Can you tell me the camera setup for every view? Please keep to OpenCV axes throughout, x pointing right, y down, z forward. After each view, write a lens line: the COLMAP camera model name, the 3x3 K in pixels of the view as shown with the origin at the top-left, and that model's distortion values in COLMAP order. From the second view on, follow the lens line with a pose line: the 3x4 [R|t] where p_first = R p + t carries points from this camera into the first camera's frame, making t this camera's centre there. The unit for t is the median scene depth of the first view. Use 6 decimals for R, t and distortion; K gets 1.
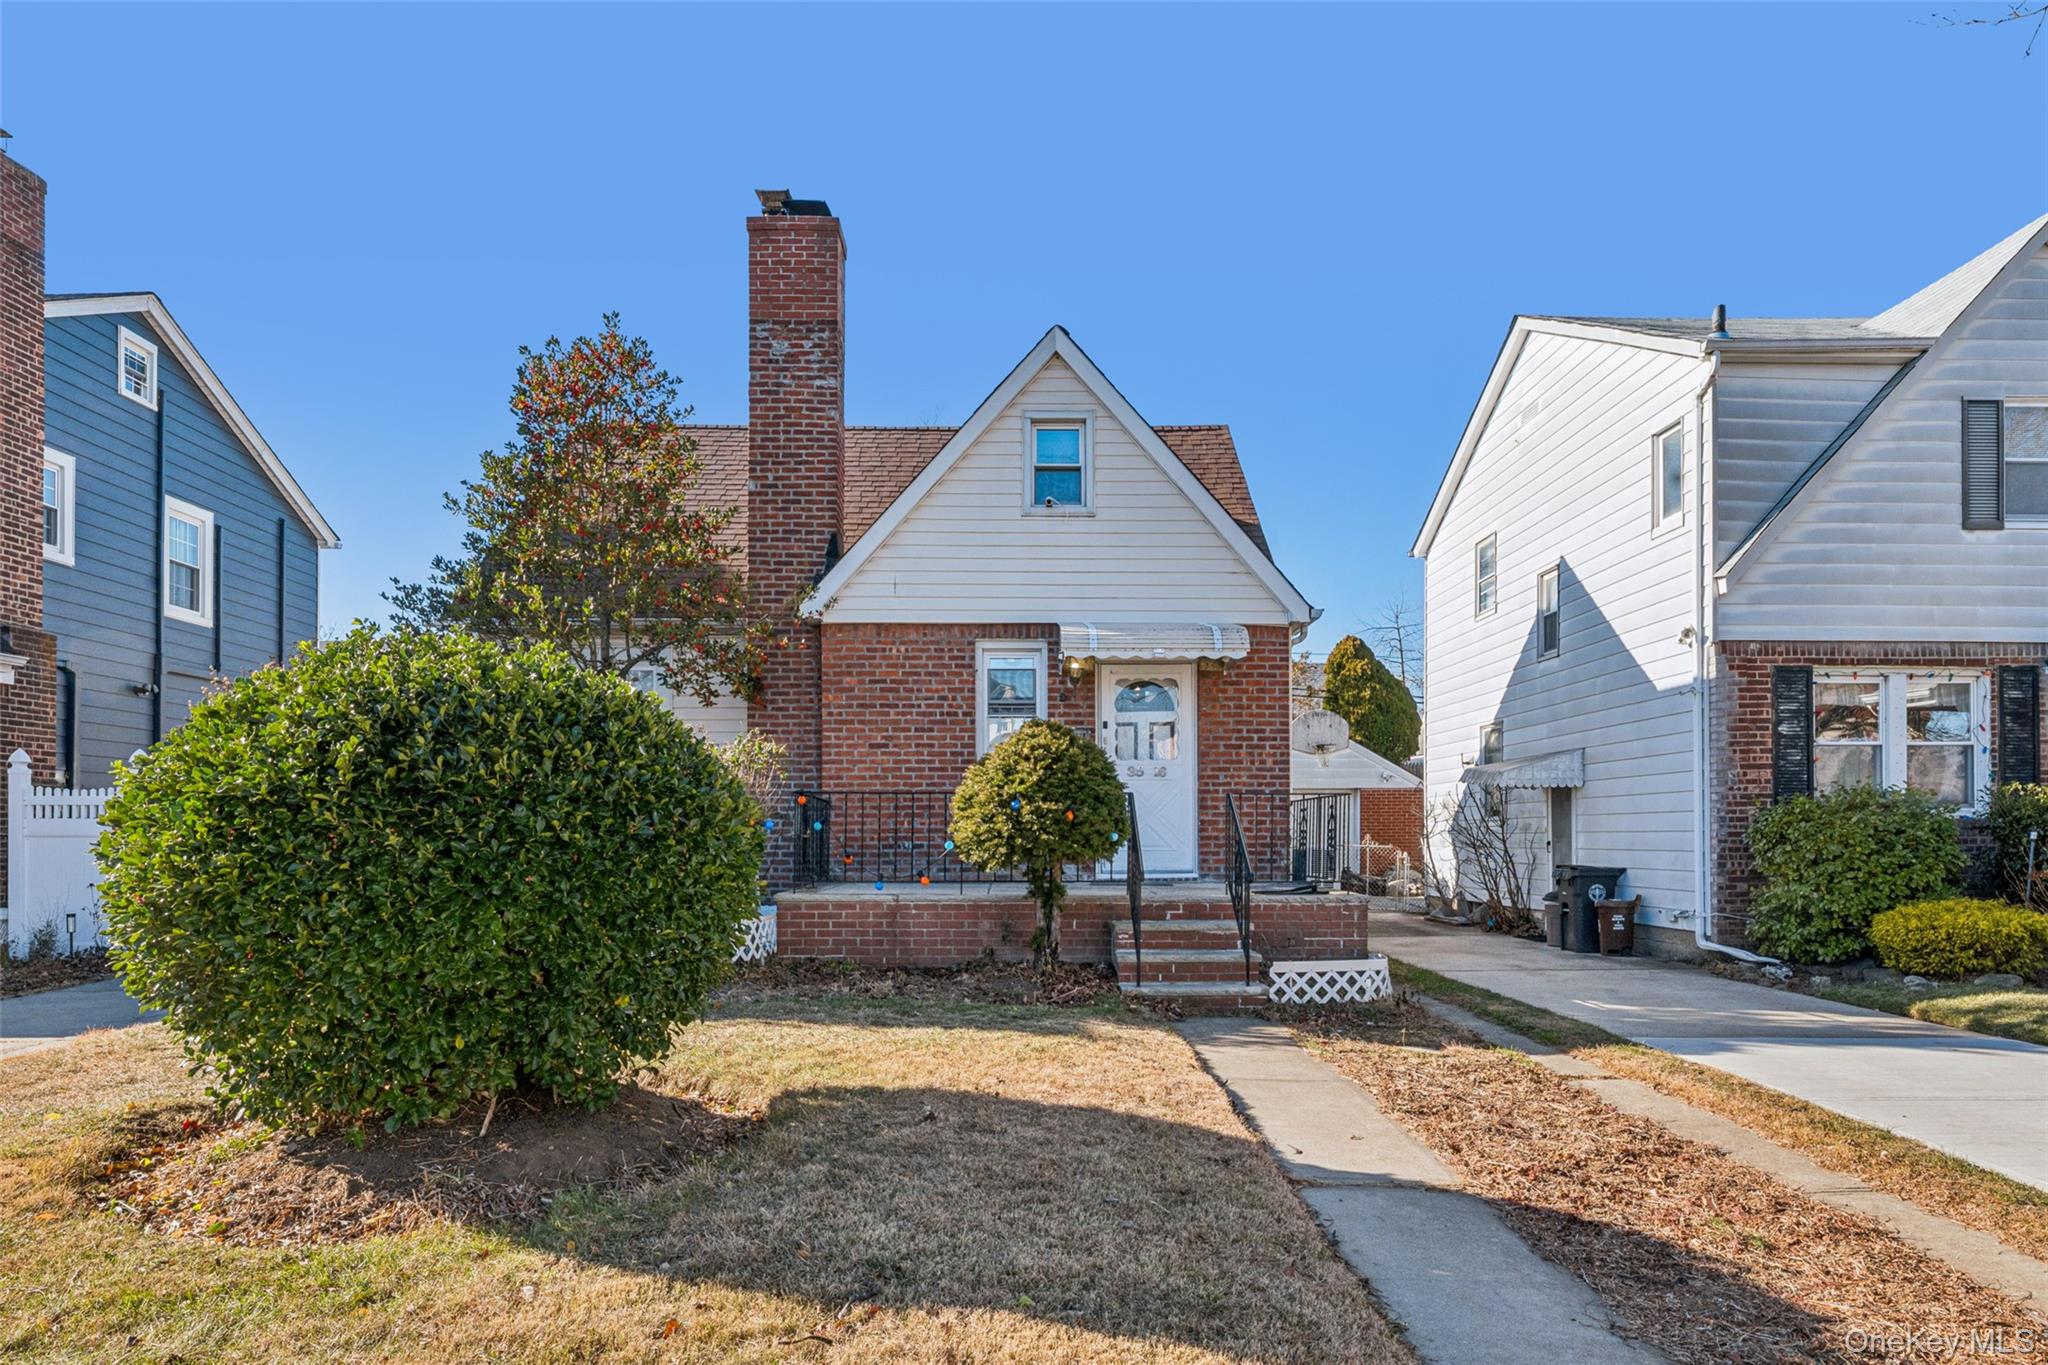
lens RADIAL K [[1208.0, 0, 975.6], [0, 1208.0, 816.9], [0, 0, 1]] dist [0.001188, -0.000073]
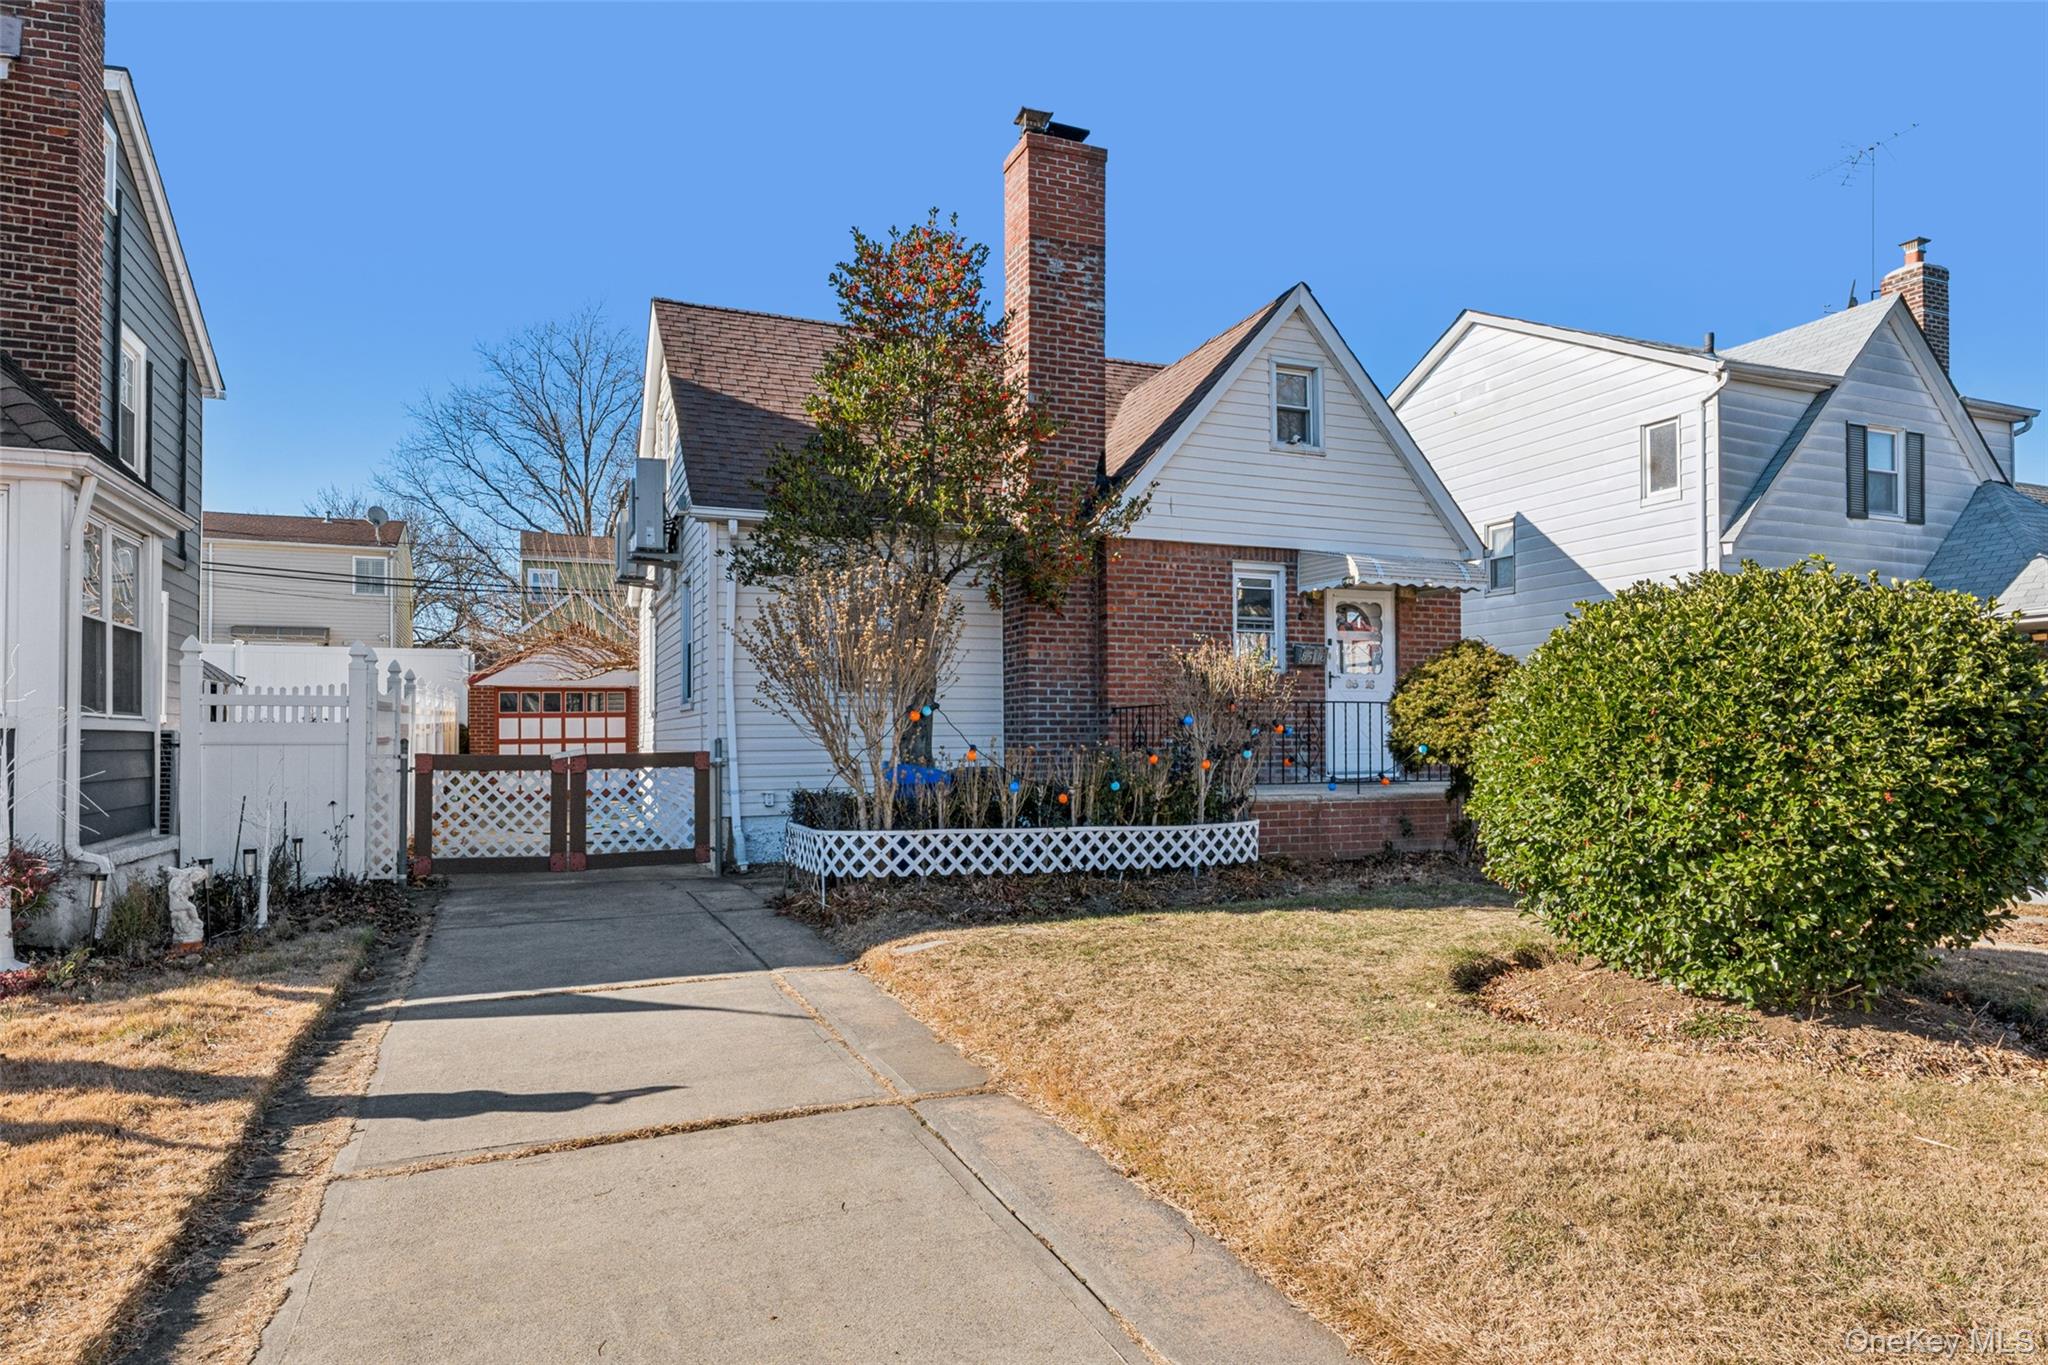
lens RADIAL K [[1188.6, 0, 1027.4], [0, 1188.6, 717.7], [0, 0, 1]] dist [0.000229, 0.000028]
pose [[0.935343, 0.005104, 0.353706, -0.547442], [-0.003815, 0.999983, -0.004343, 0.000132], [-0.353722, 0.002713, 0.935347, 0.065639]]
